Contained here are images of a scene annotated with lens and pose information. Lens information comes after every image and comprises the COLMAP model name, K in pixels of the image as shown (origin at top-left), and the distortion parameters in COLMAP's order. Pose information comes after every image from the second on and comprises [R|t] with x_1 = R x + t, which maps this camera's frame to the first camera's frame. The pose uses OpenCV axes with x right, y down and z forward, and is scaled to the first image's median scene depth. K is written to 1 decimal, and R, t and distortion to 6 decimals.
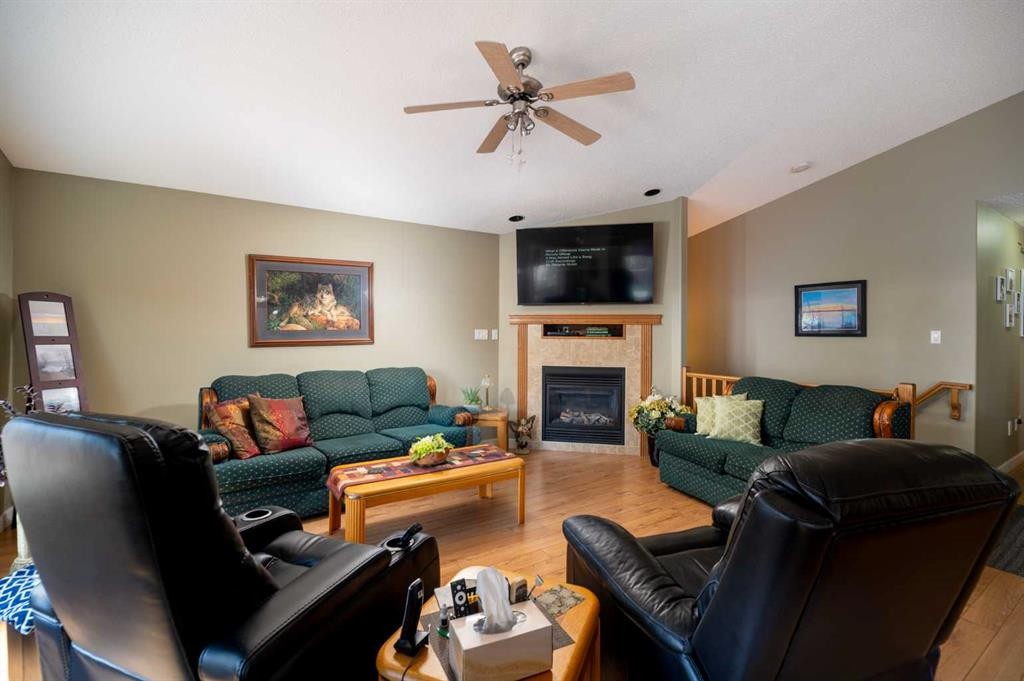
lens RADIAL K [[451.7, 0, 509.7], [0, 451.7, 342.5], [0, 0, 1]] dist [-0.007566, -0.002342]
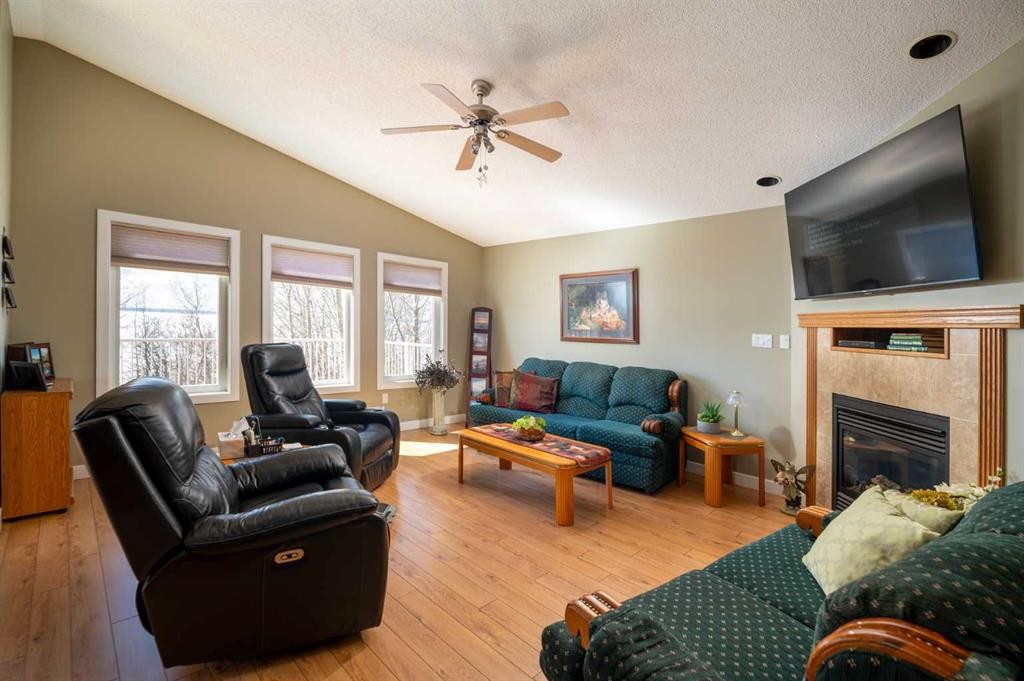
lens RADIAL K [[451.7, 0, 515.2], [0, 451.7, 345.5], [0, 0, 1]] dist [-0.007566, -0.002342]
pose [[0.227924, 0.043856, -0.972691, 0.617036], [-0.061440, 0.997642, 0.030584, -0.007396], [0.971738, 0.052791, 0.230081, 0.430798]]
